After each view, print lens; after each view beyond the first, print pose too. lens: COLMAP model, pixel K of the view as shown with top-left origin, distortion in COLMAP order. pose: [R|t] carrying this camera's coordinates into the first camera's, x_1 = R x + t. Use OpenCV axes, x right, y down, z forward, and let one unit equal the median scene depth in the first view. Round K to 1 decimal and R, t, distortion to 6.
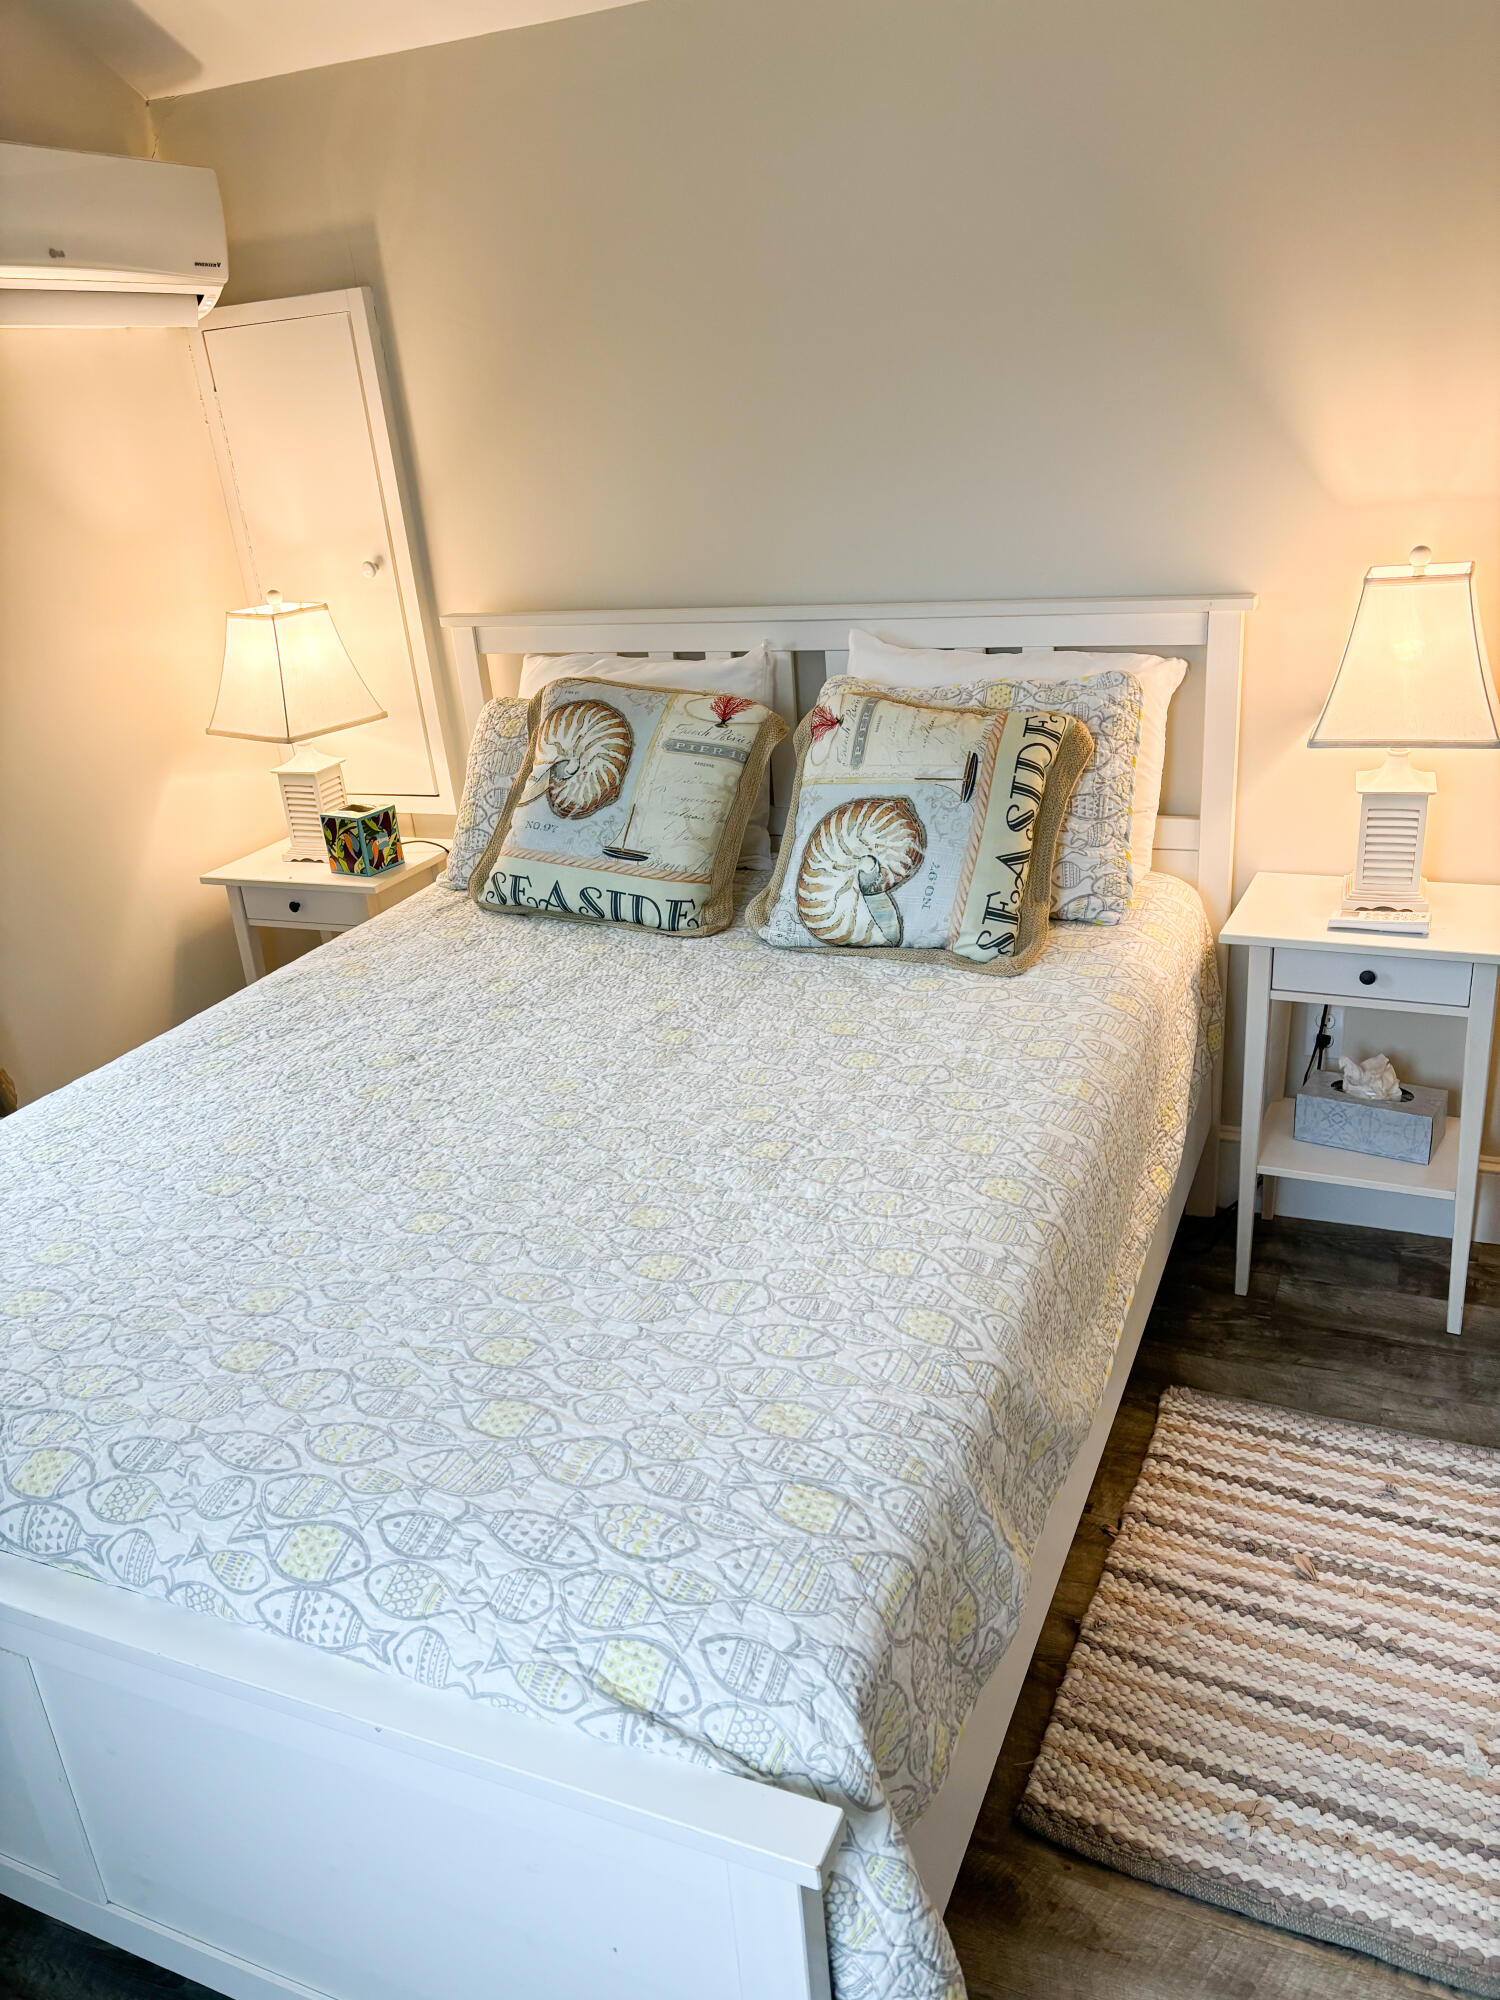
lens RADIAL K [[1509.1, 0, 758.4], [0, 1509.1, 999.7], [0, 0, 1]] dist [0.041765, -0.017949]
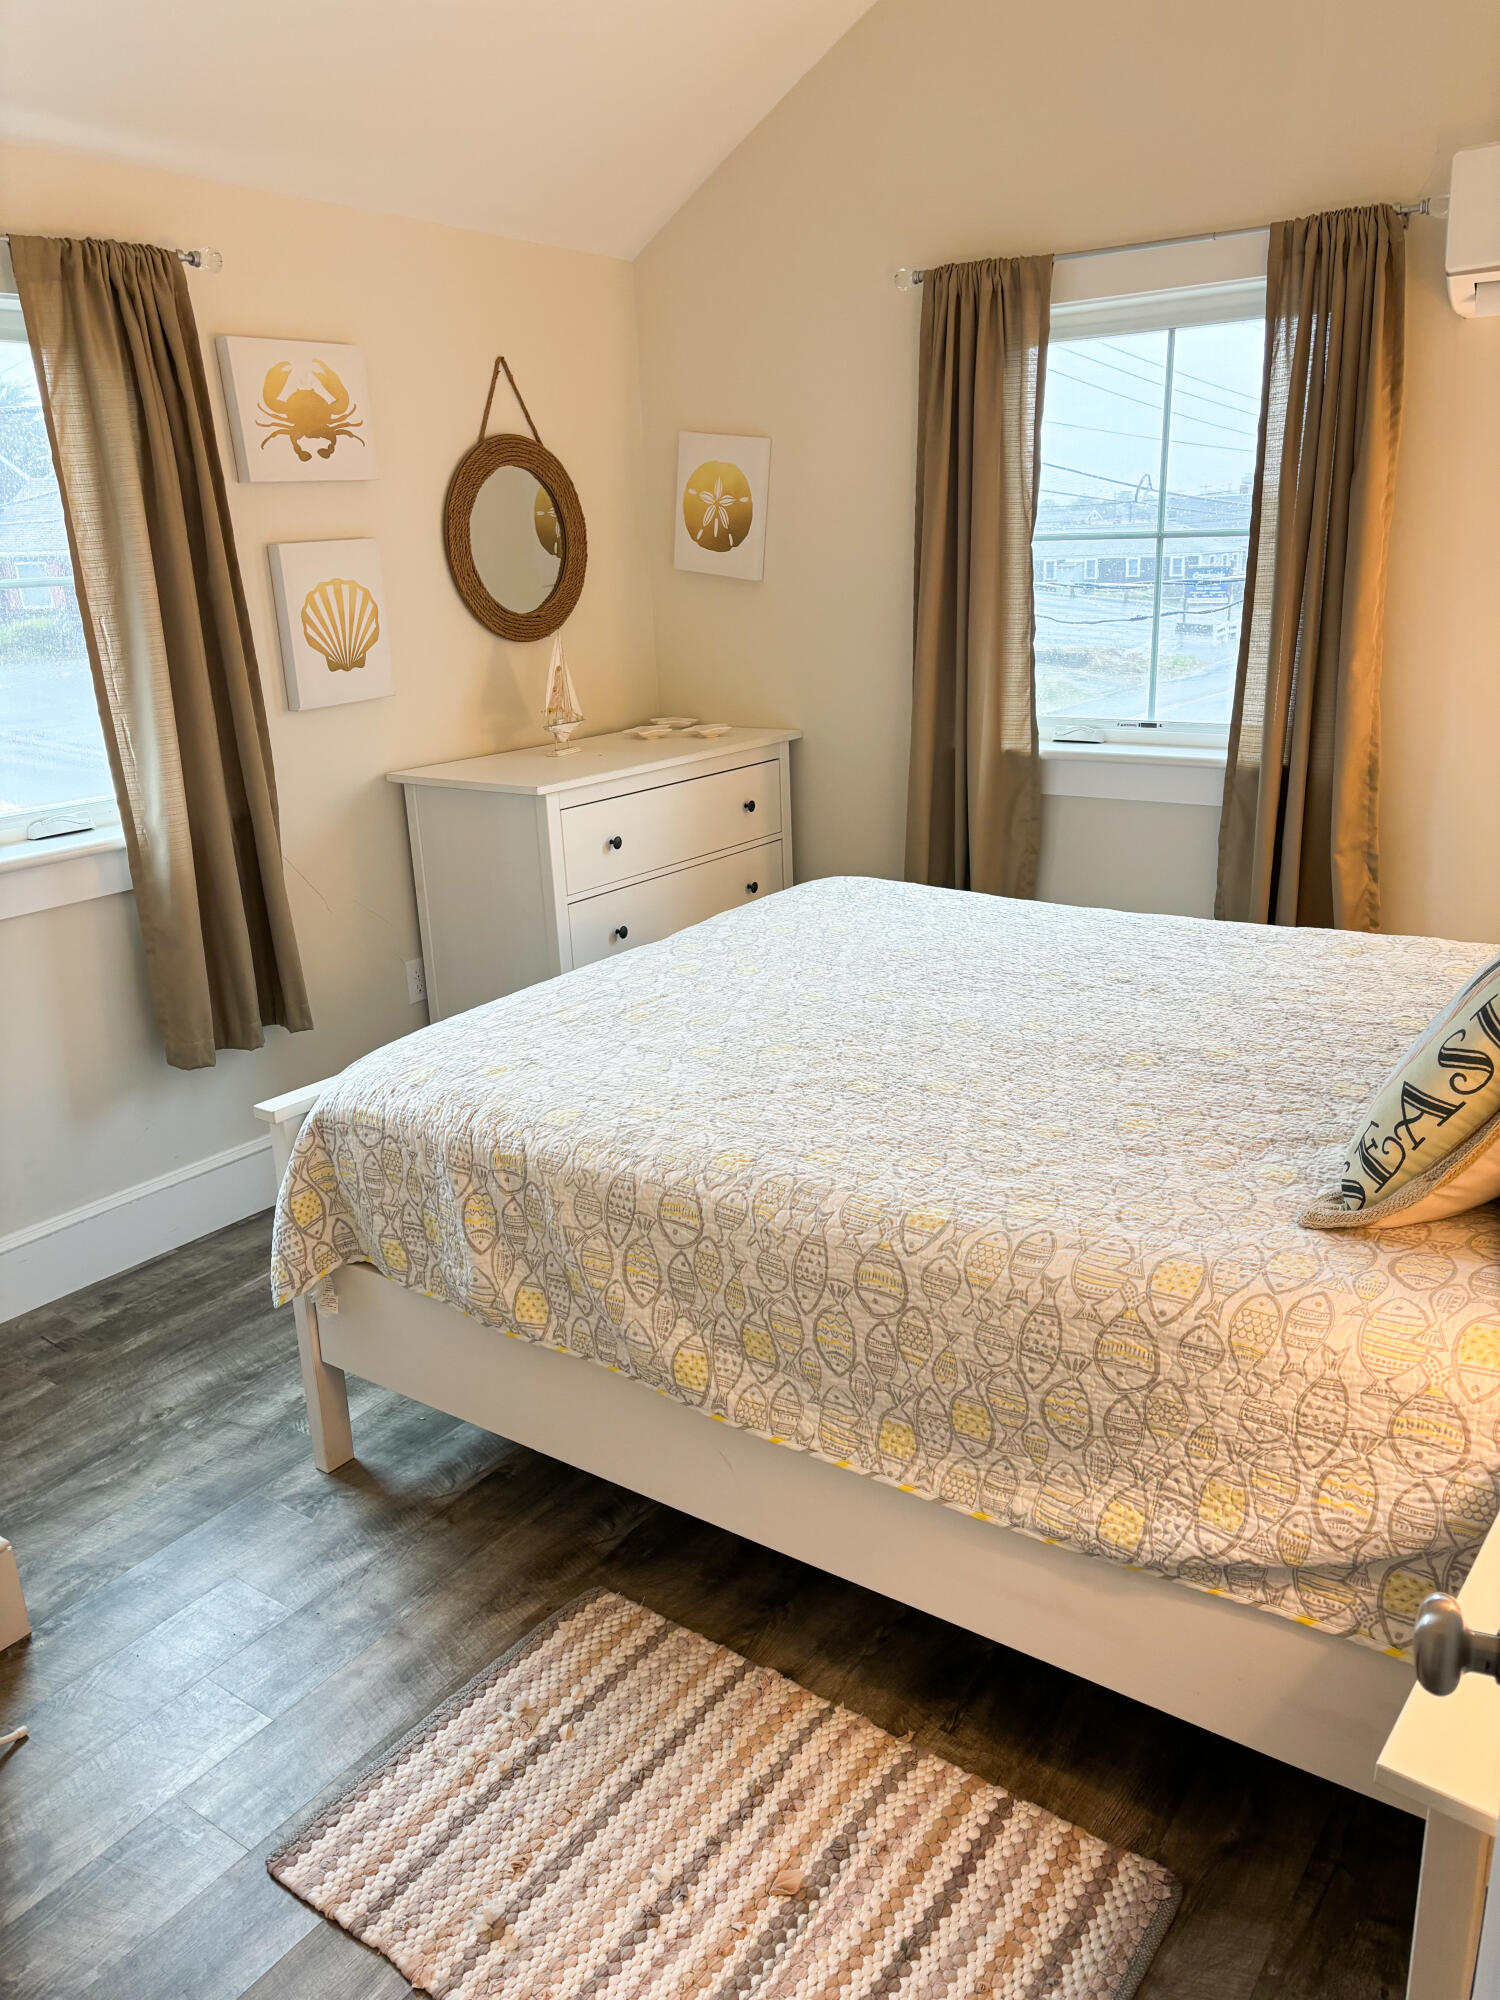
lens RADIAL K [[1509.1, 0, 759.0], [0, 1509.1, 1005.9], [0, 0, 1]] dist [0.041765, -0.017949]
pose [[-0.182004, 0.377332, -0.908017, 1.063649], [-0.316033, 0.851998, 0.417399, -0.411896], [0.931127, 0.362932, -0.035818, 0.978058]]
